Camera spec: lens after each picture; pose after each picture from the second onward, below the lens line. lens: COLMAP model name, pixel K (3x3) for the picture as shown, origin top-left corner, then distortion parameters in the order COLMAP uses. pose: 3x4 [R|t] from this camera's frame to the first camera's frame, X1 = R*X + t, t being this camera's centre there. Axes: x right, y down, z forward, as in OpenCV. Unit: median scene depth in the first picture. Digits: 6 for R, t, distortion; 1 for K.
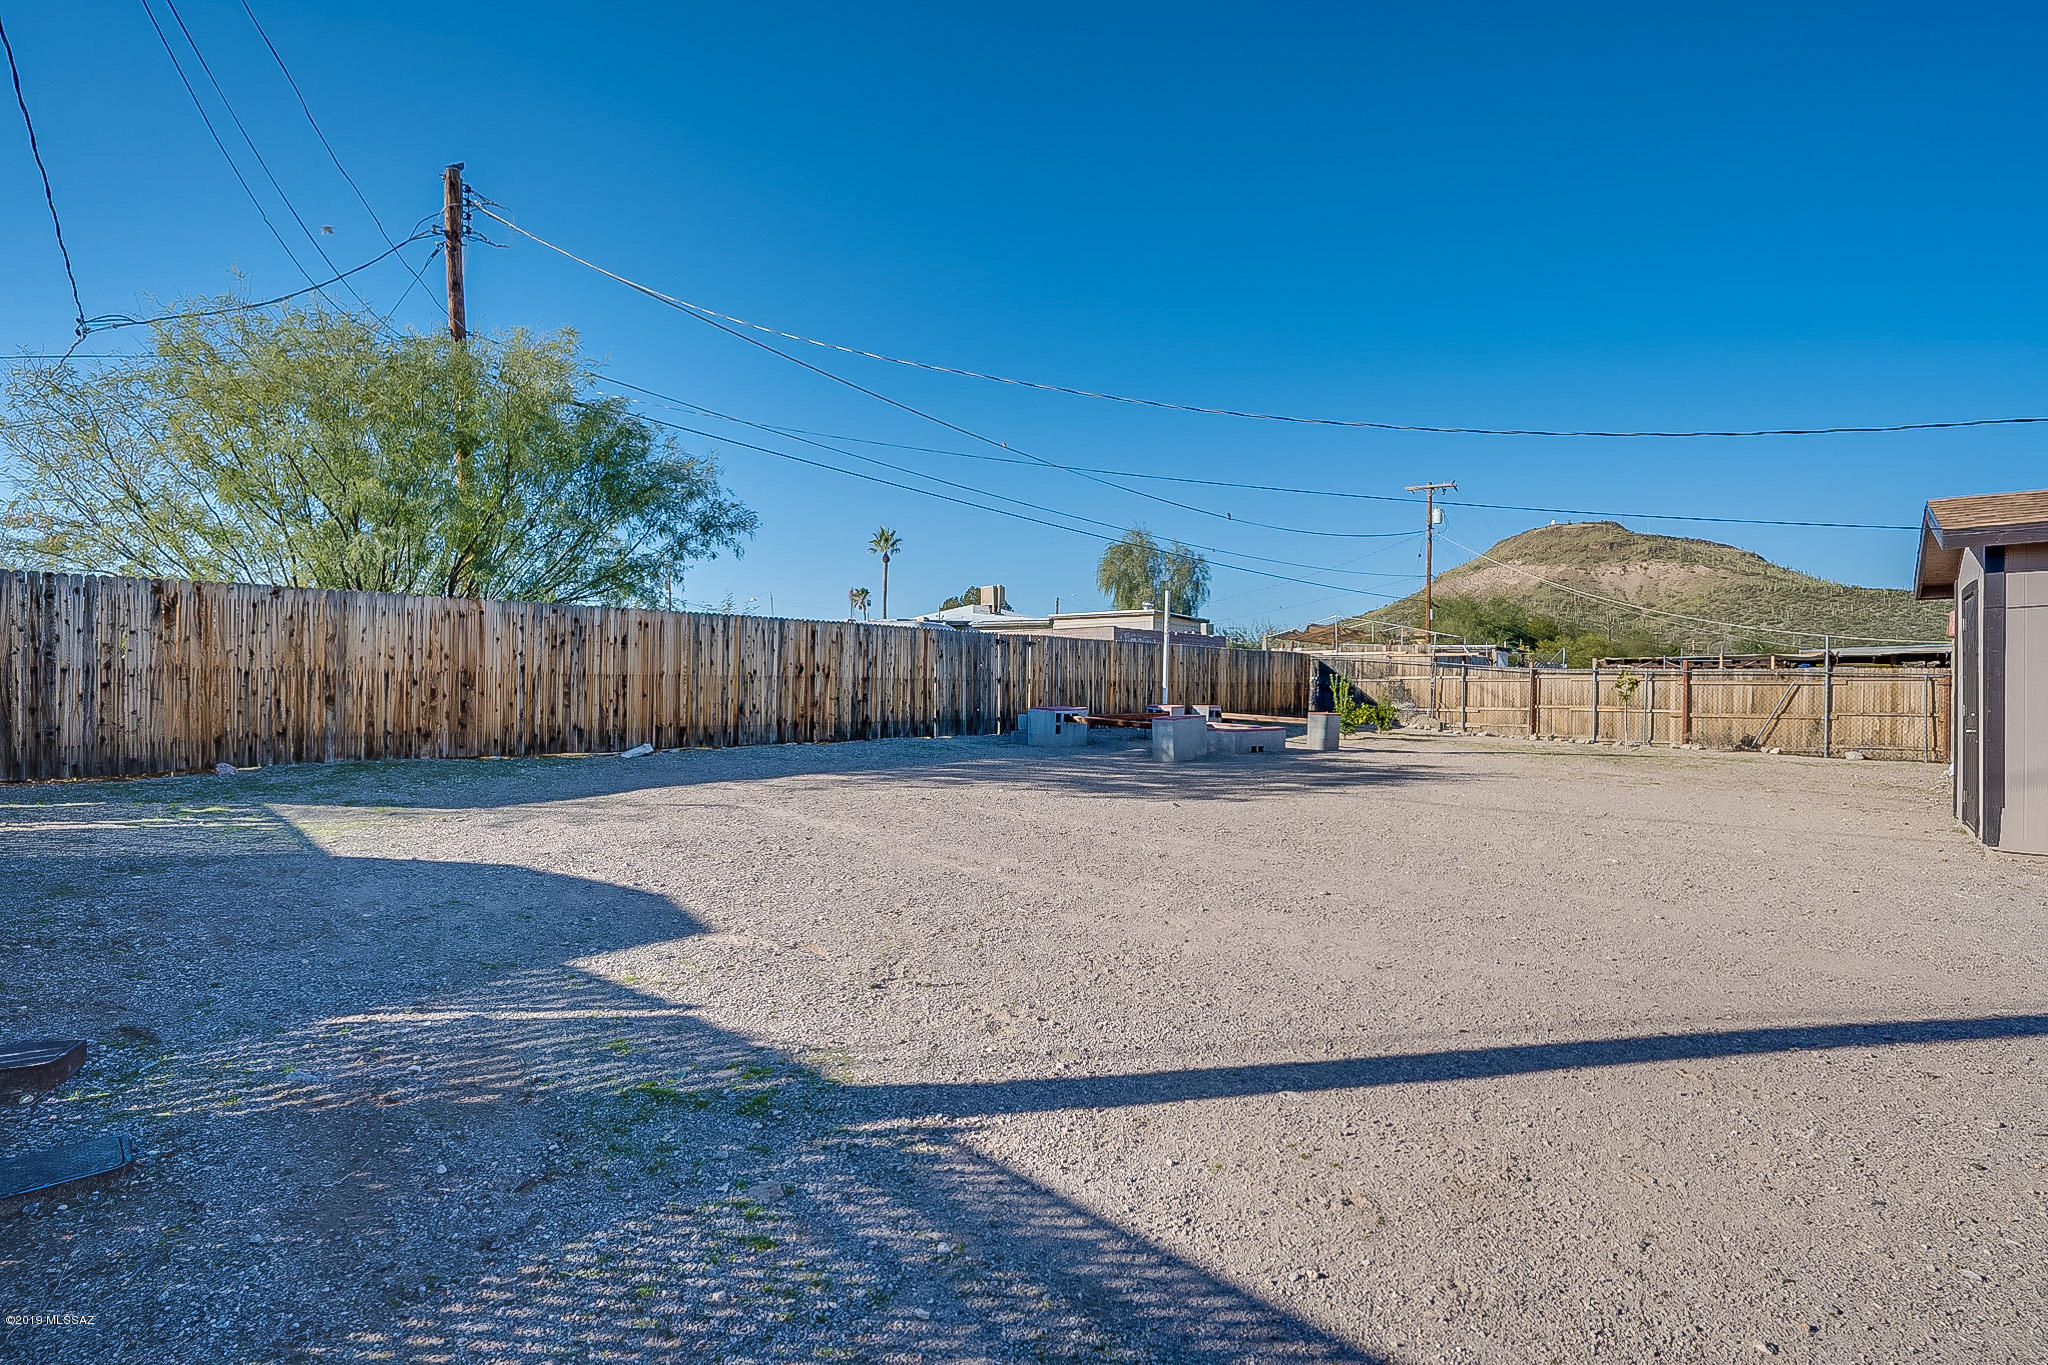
lens RADIAL K [[945.6, 0, 1042.5], [0, 945.6, 680.3], [0, 0, 1]] dist [-0.031092, 0.008267]
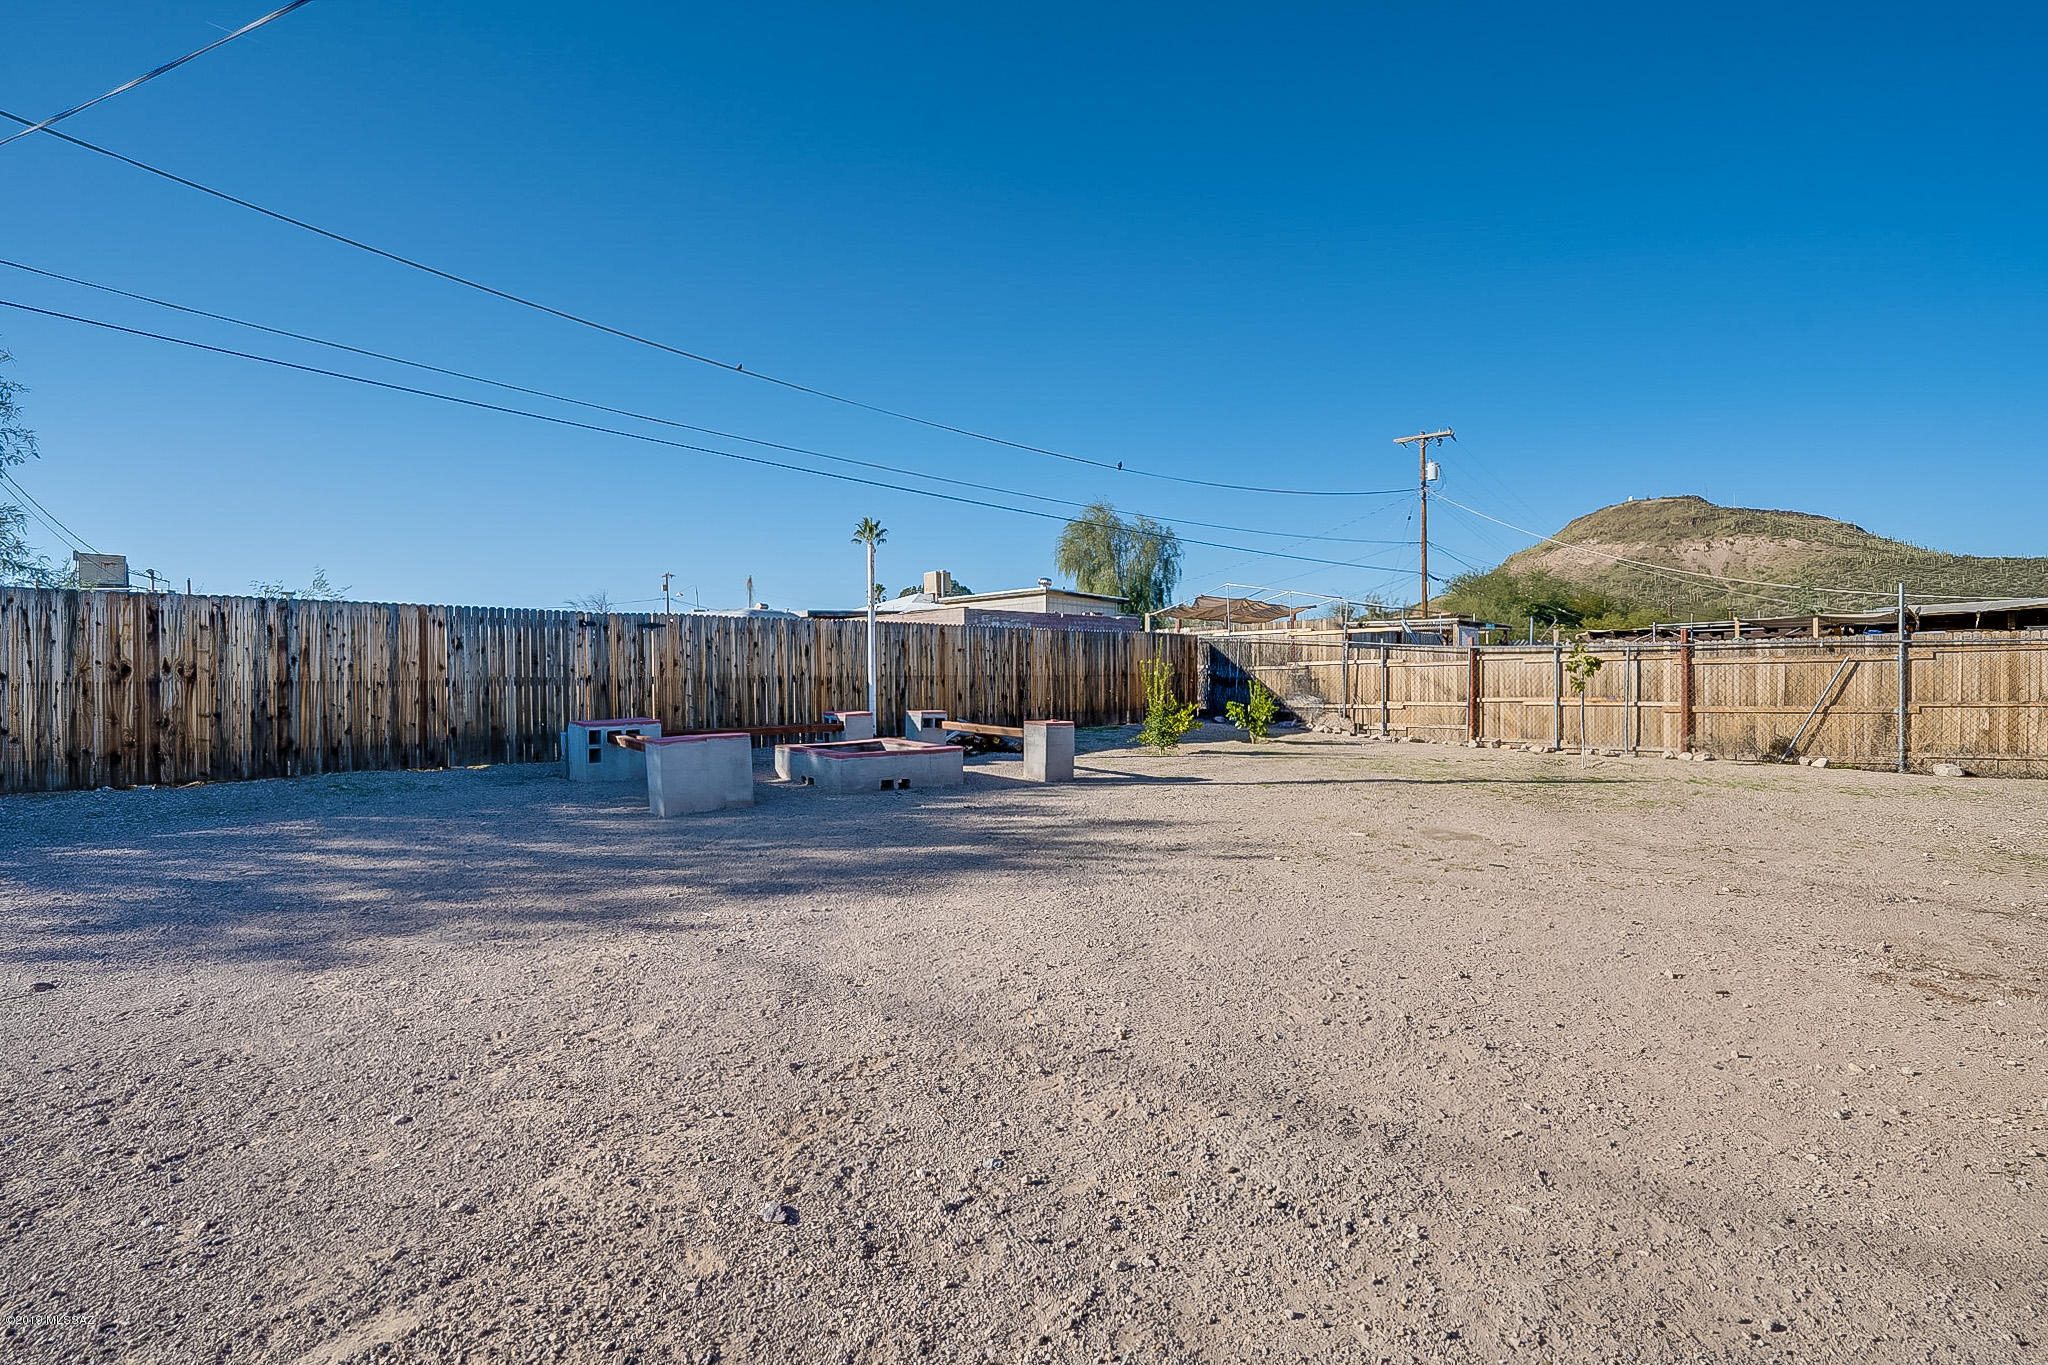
lens RADIAL K [[945.6, 0, 1035.7], [0, 945.6, 681.9], [0, 0, 1]] dist [-0.031092, 0.008267]
pose [[0.997245, -0.020394, -0.071313, 0.295518], [0.020877, 0.999764, 0.006023, 0.003738], [0.071173, -0.007495, 0.997436, 0.321289]]
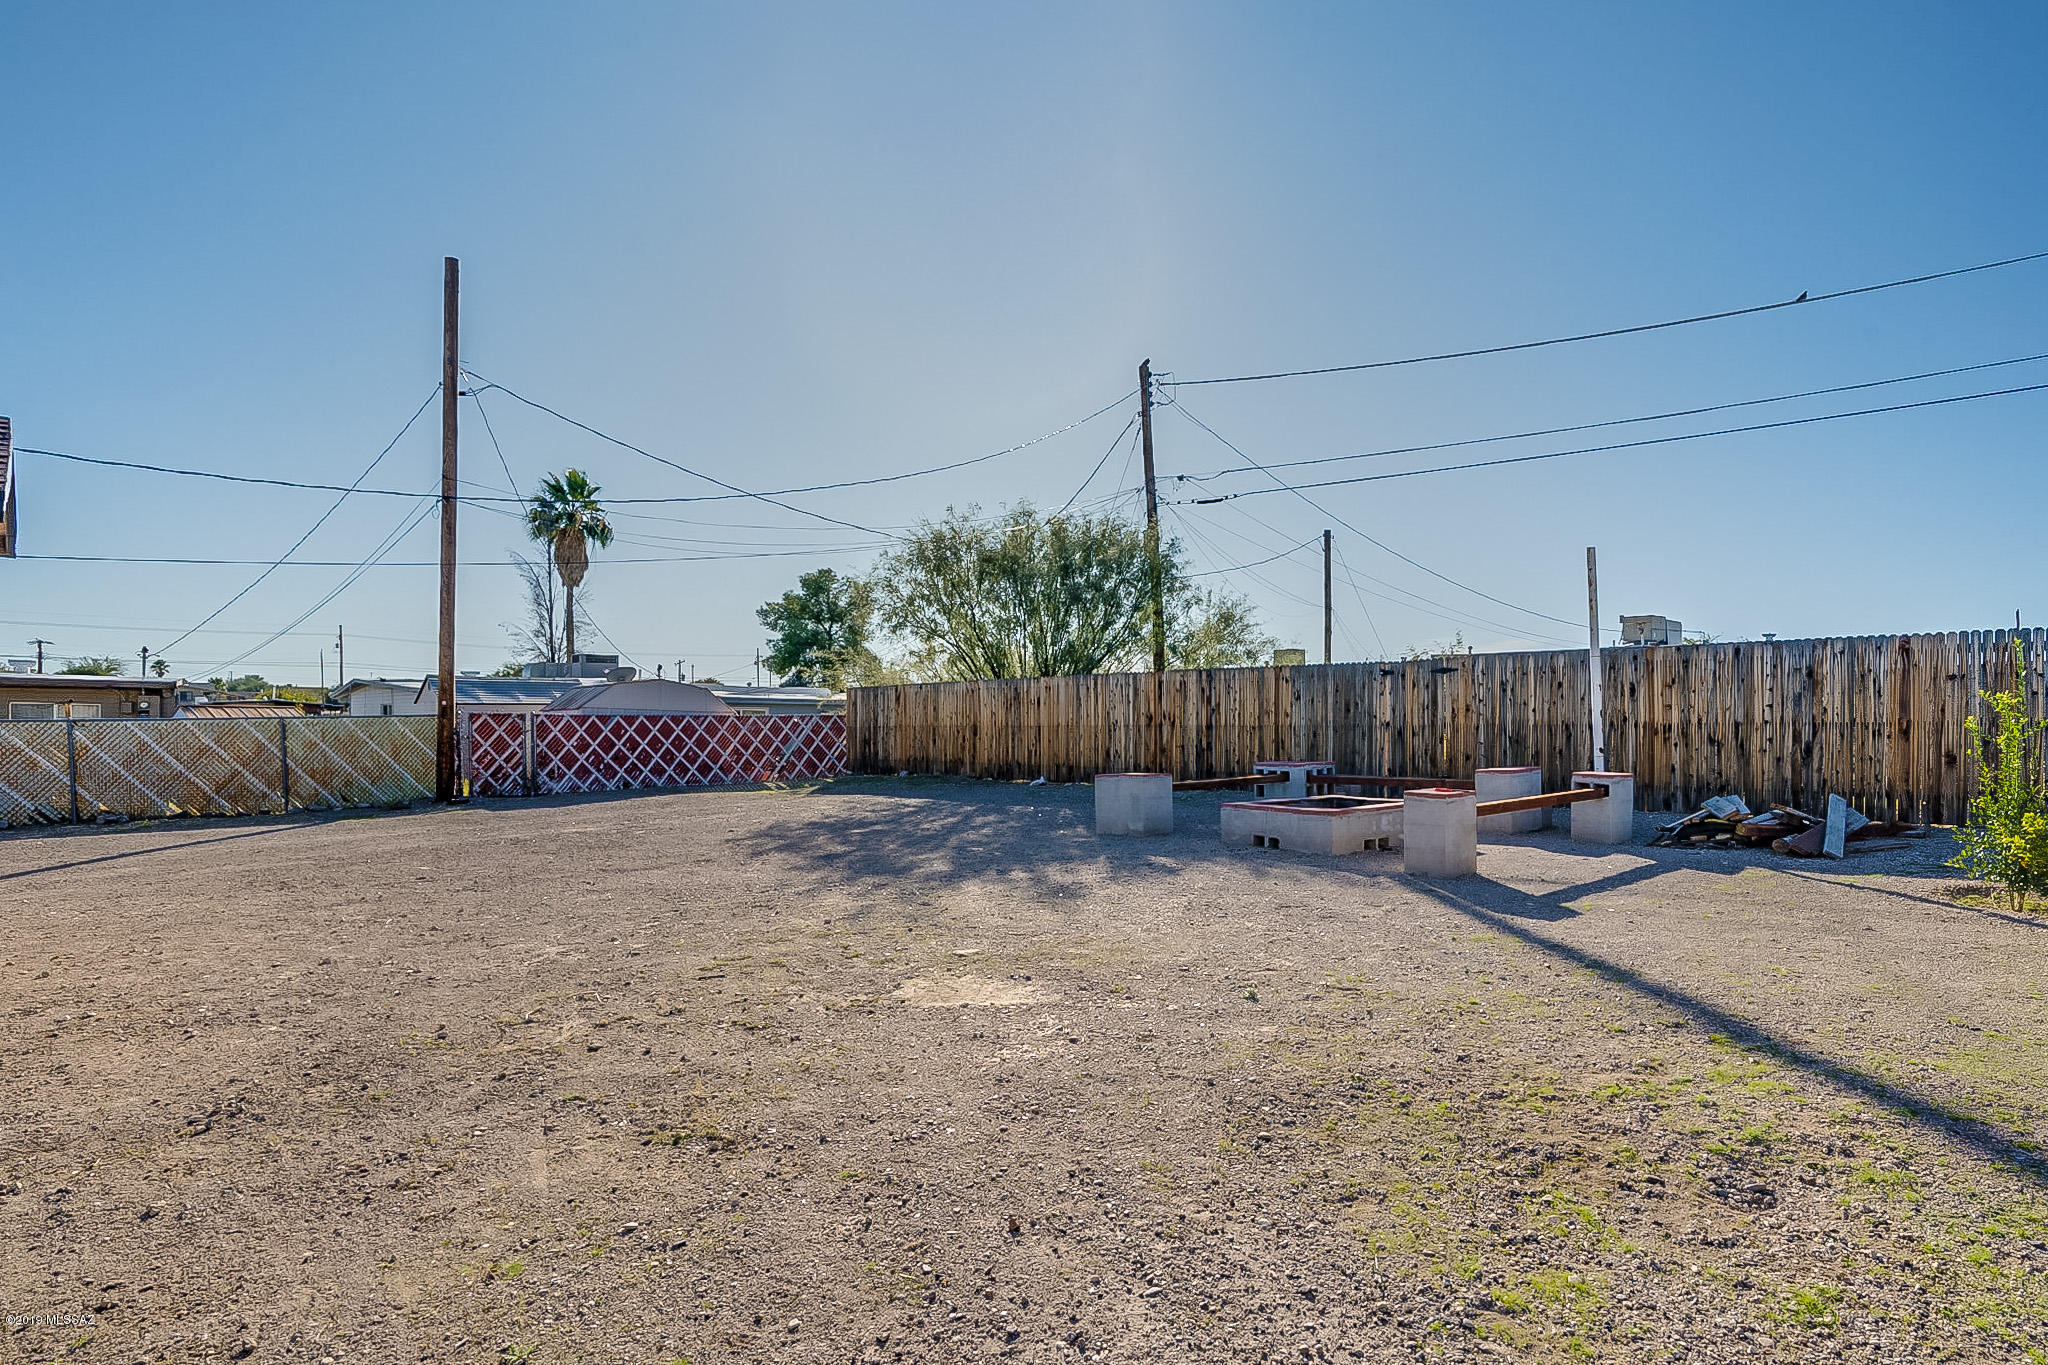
lens RADIAL K [[1113.4, 0, 1029.0], [0, 1113.4, 693.3], [0, 0, 1]] dist [-0.004562, -0.000429]
pose [[-0.126307, -0.045198, -0.990961, 0.757699], [-0.003116, 0.998975, -0.045167, 0.013245], [0.991986, -0.002617, -0.126319, 0.767061]]
